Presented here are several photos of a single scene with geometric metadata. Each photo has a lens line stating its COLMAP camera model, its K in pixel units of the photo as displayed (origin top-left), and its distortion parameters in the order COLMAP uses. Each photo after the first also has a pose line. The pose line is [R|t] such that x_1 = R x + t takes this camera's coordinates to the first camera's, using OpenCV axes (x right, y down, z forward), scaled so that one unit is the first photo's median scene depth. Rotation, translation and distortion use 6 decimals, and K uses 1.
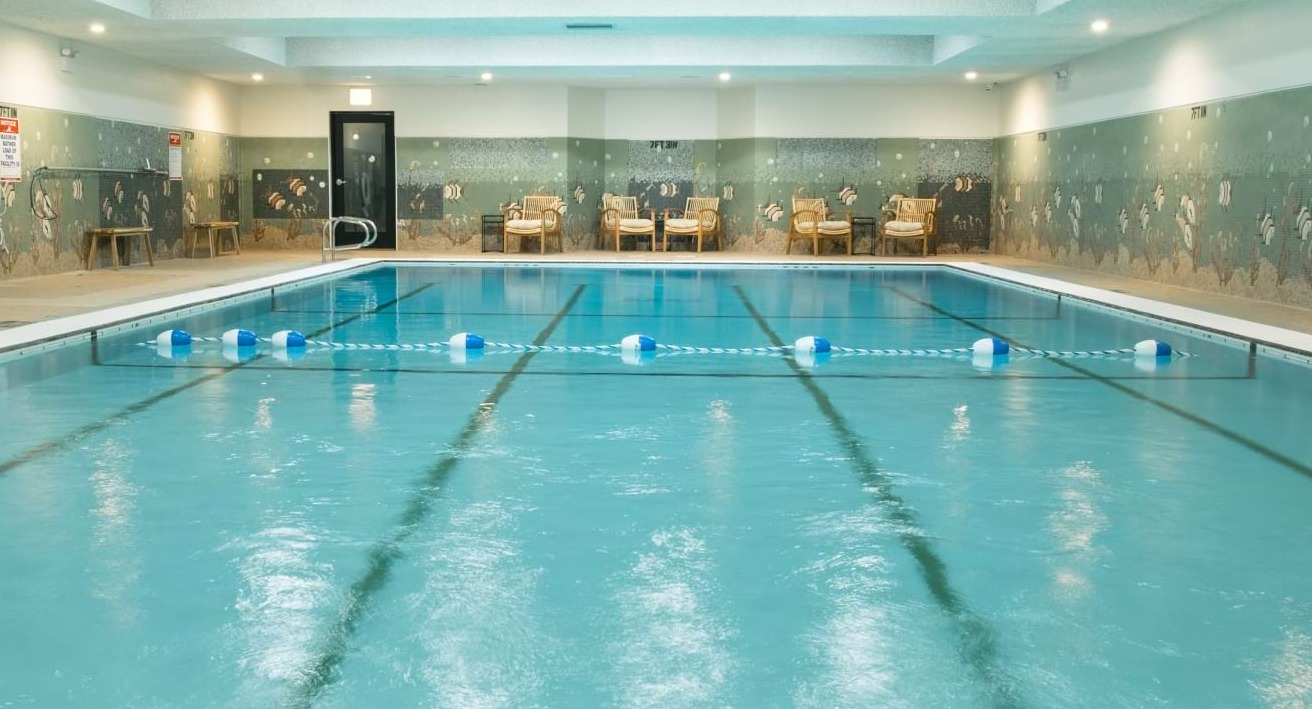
lens RADIAL K [[1487.3, 0, 655.3], [0, 1487.3, 423.2], [0, 0, 1]] dist [-0.024156, 0.021290]
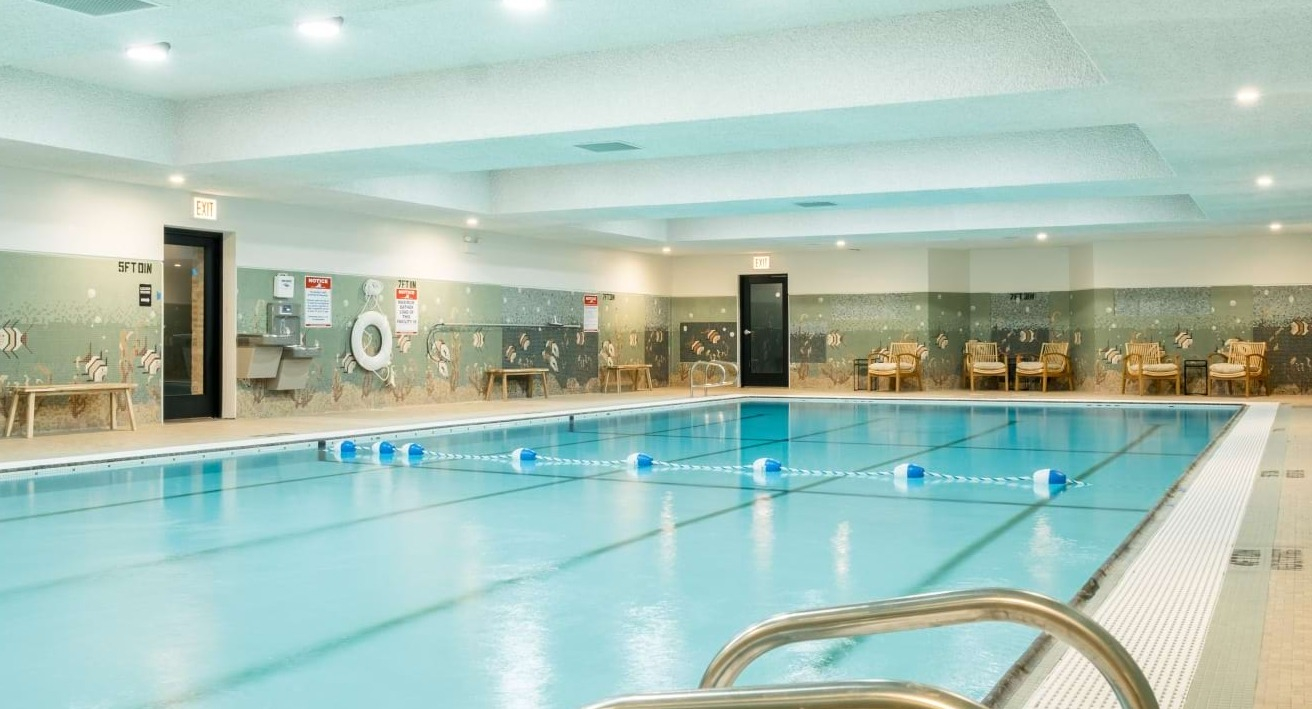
lens RADIAL K [[1315.2, 0, 656.1], [0, 1315.2, 338.0], [0, 0, 1]] dist [-0.013664, -0.004790]
pose [[0.922625, -0.008515, -0.385603, 0.138971], [-0.051384, 0.988131, -0.144765, 0.001645], [0.382259, 0.153377, 0.911237, -0.006206]]
